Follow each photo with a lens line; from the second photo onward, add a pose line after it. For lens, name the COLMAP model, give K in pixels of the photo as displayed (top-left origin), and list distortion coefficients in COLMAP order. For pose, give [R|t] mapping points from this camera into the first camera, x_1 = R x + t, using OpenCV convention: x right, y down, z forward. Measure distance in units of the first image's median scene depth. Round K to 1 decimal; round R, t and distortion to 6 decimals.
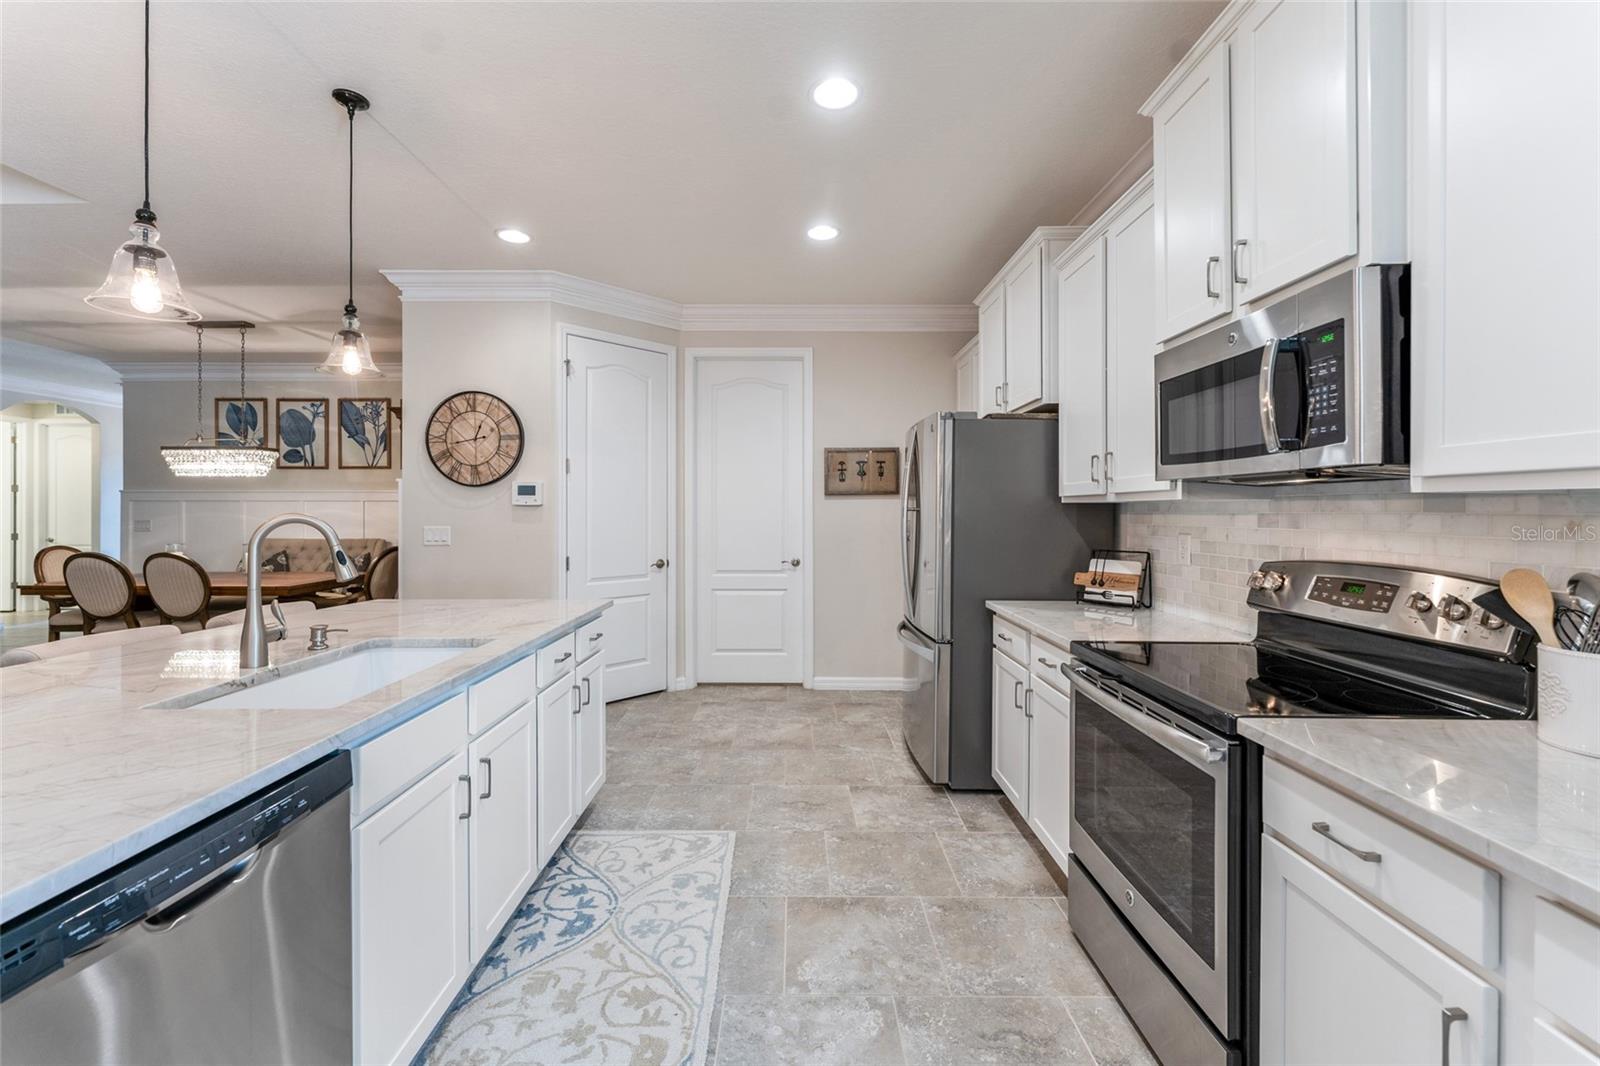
lens RADIAL K [[649.6, 0, 788.2], [0, 649.6, 508.6], [0, 0, 1]] dist [0.002906, 0.000745]
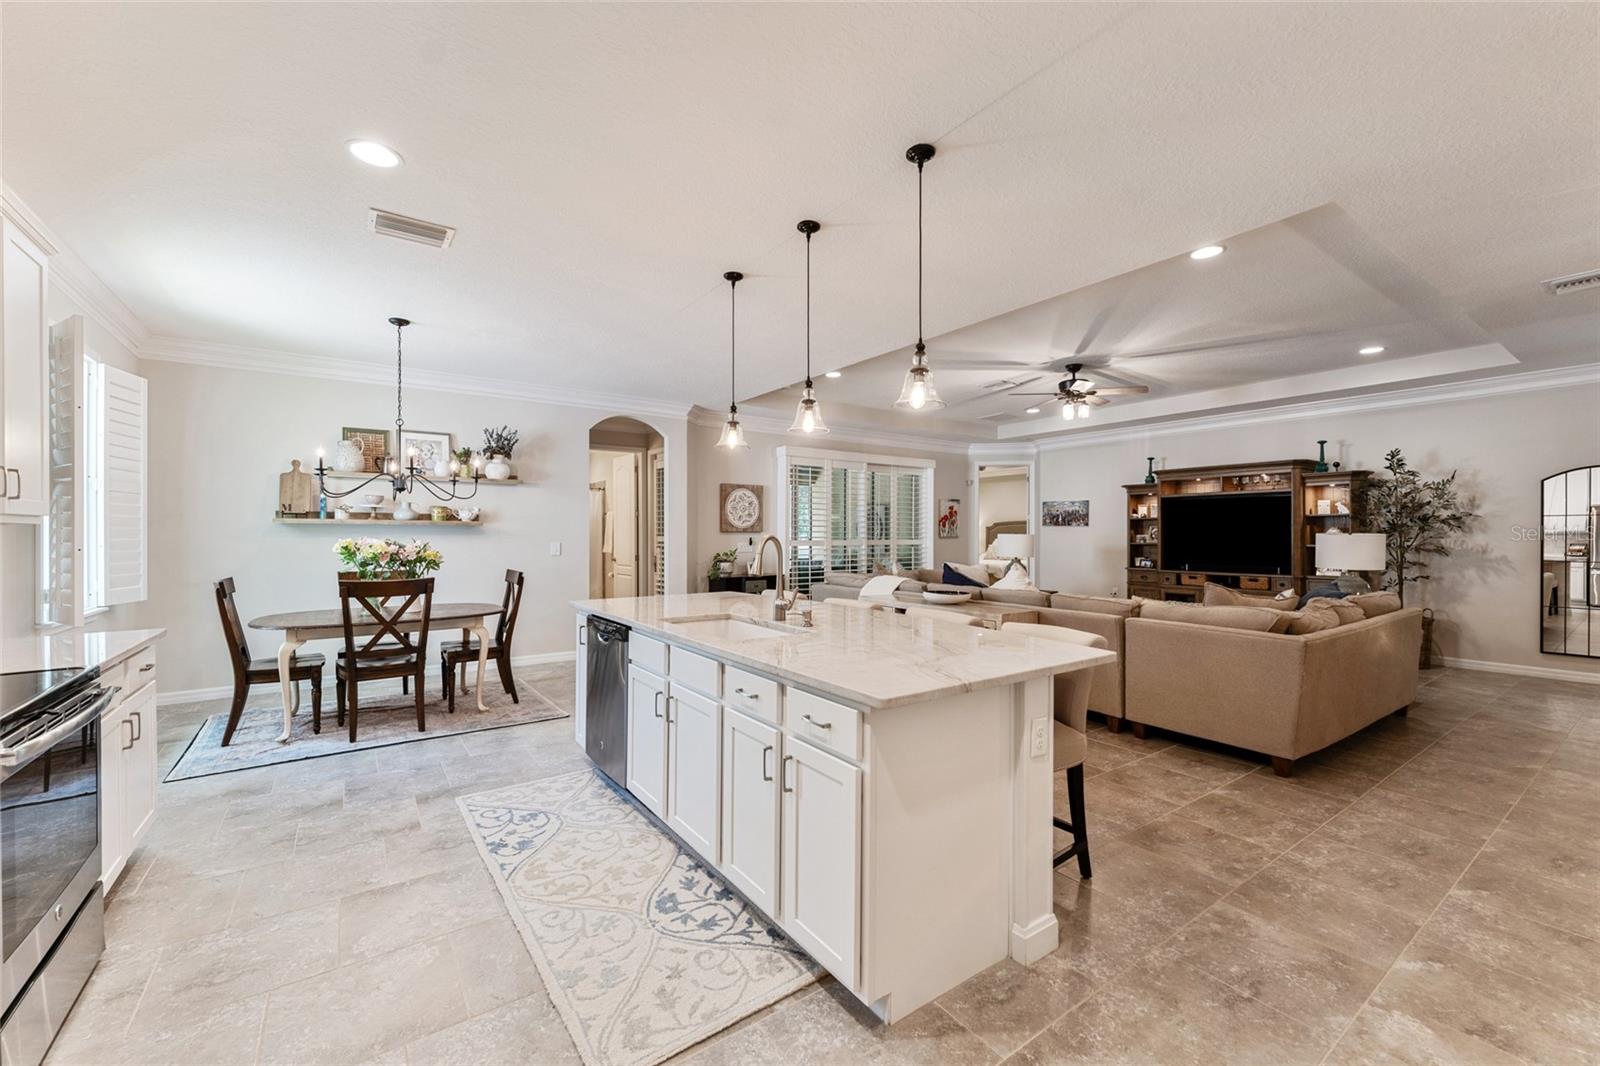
lens RADIAL K [[649.6, 0, 801.5], [0, 649.6, 529.7], [0, 0, 1]] dist [0.002906, 0.000745]
pose [[-0.809930, -0.004632, -0.586508, 0.105259], [0.000349, 0.999965, -0.008380, 0.003604], [0.586526, -0.006991, -0.809900, 1.428412]]
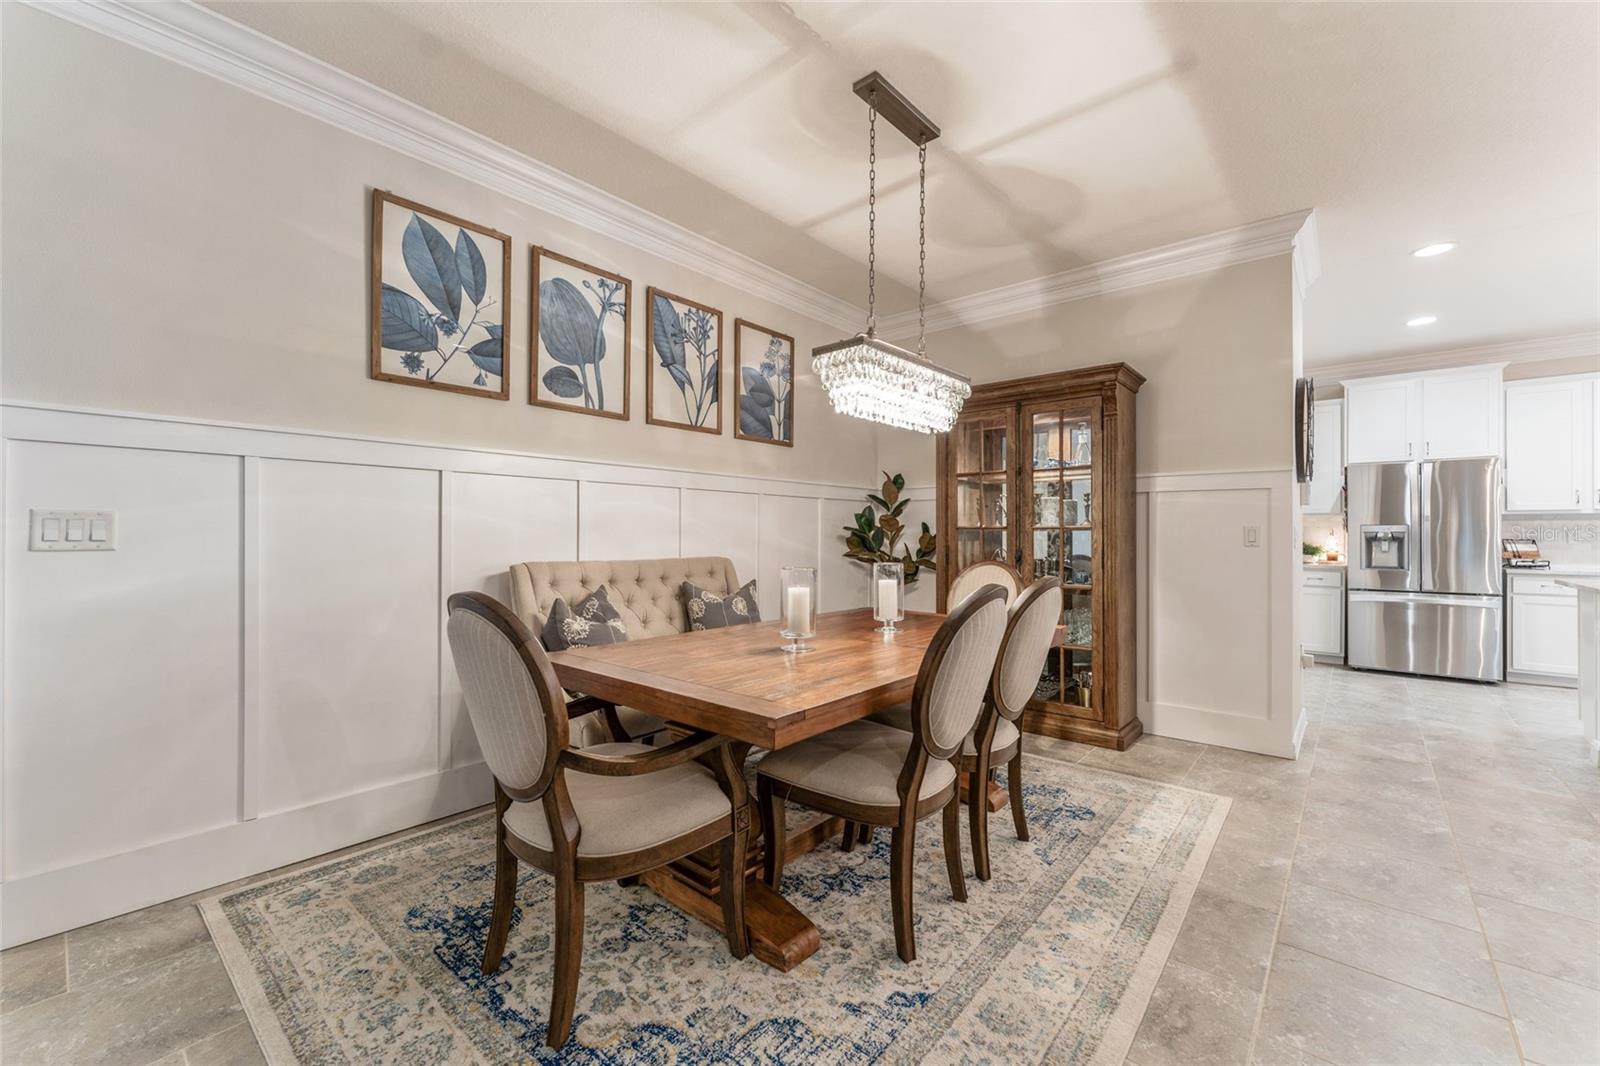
lens RADIAL K [[649.6, 0, 792.5], [0, 649.6, 529.8], [0, 0, 1]] dist [0.002906, 0.000745]
pose [[0.651287, 0.006514, 0.758804, -2.307412], [-0.006183, 0.999976, -0.003277, 0.054441], [-0.758806, -0.002557, 0.651311, 1.334611]]
